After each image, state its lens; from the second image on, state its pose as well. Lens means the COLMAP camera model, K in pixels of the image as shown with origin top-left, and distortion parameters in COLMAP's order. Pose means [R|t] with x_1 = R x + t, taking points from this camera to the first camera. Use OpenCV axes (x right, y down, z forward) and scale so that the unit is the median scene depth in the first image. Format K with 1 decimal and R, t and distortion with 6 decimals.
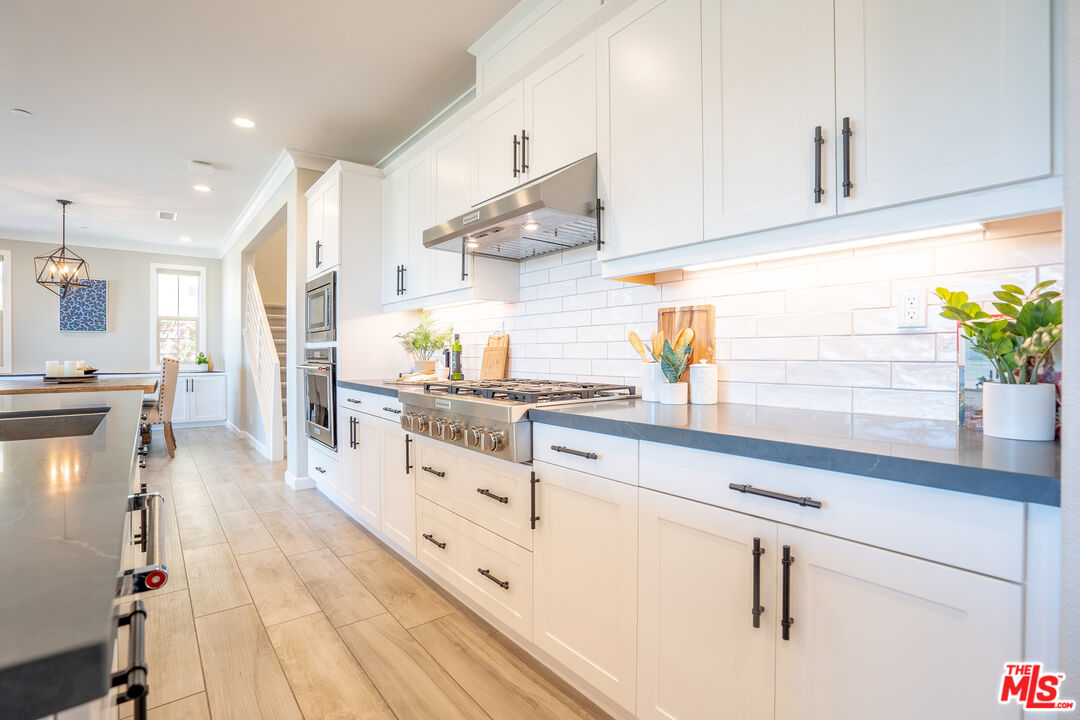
lens RADIAL K [[513.8, 0, 535.8], [0, 513.8, 358.9], [0, 0, 1]] dist [-0.033793, 0.008003]
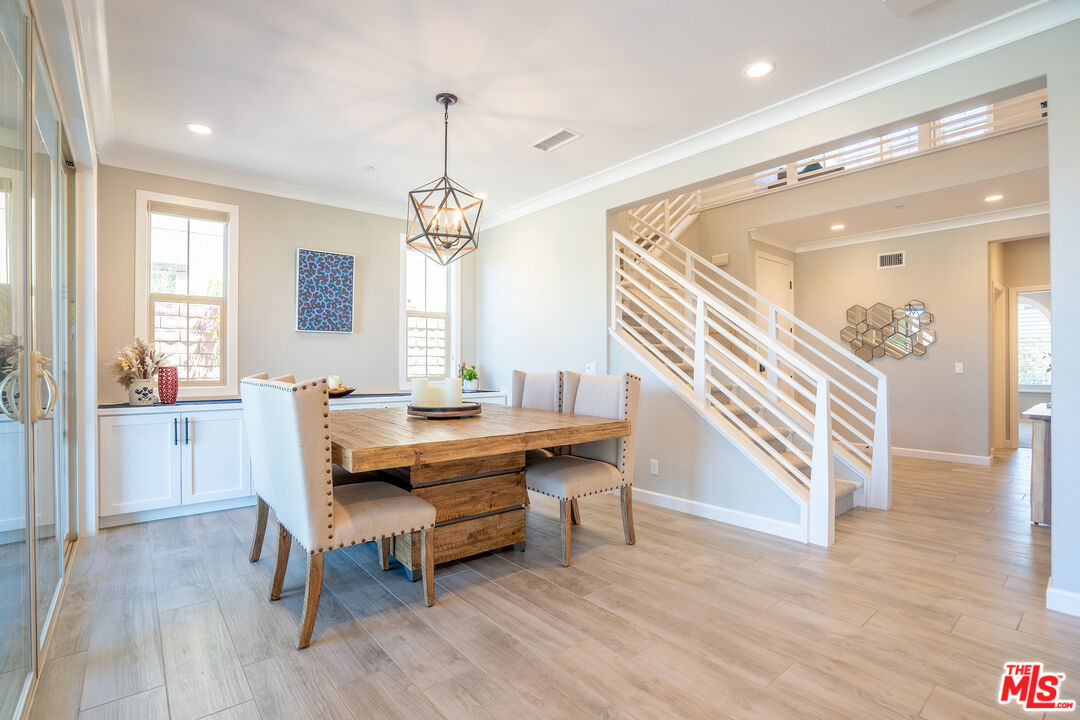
lens RADIAL K [[513.8, 0, 531.2], [0, 513.8, 365.0], [0, 0, 1]] dist [-0.033793, 0.008003]
pose [[0.999193, -0.004453, 0.039911, -0.658904], [0.004711, 0.999969, -0.006373, -0.005470], [-0.039881, 0.006556, 0.999183, 0.318862]]
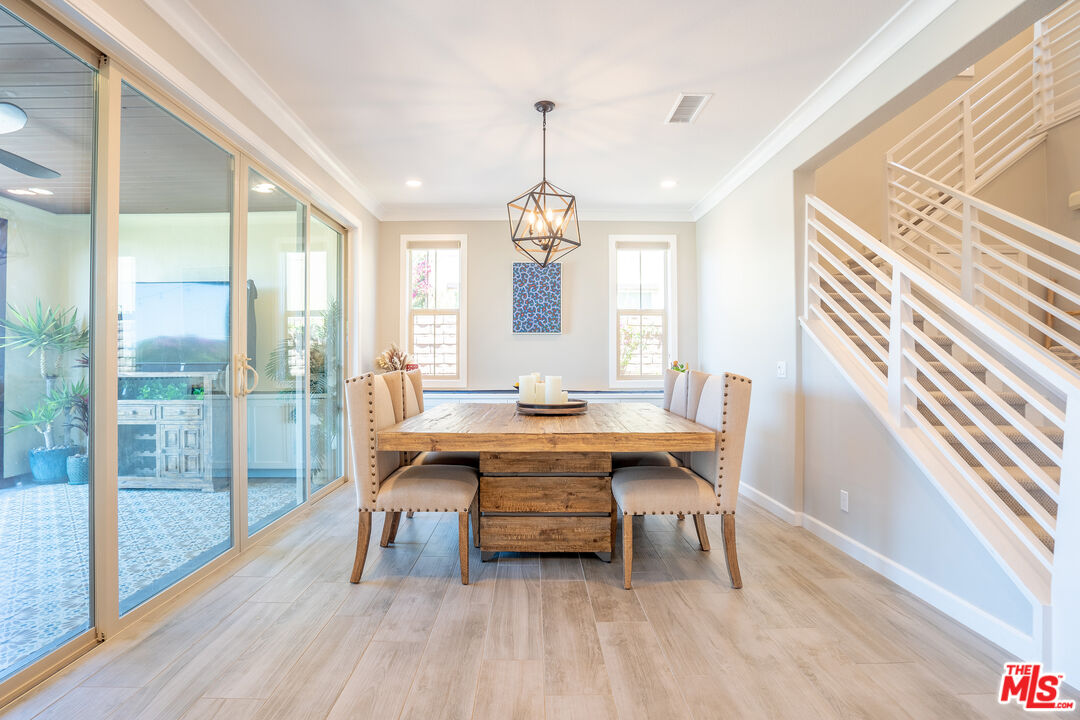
lens RADIAL K [[513.8, 0, 530.6], [0, 513.8, 357.0], [0, 0, 1]] dist [-0.033793, 0.008003]
pose [[0.797240, -0.008220, -0.603606, -0.451015], [-0.003651, 0.999823, -0.018439, -0.005614], [0.603651, 0.016904, 0.797069, 0.391755]]
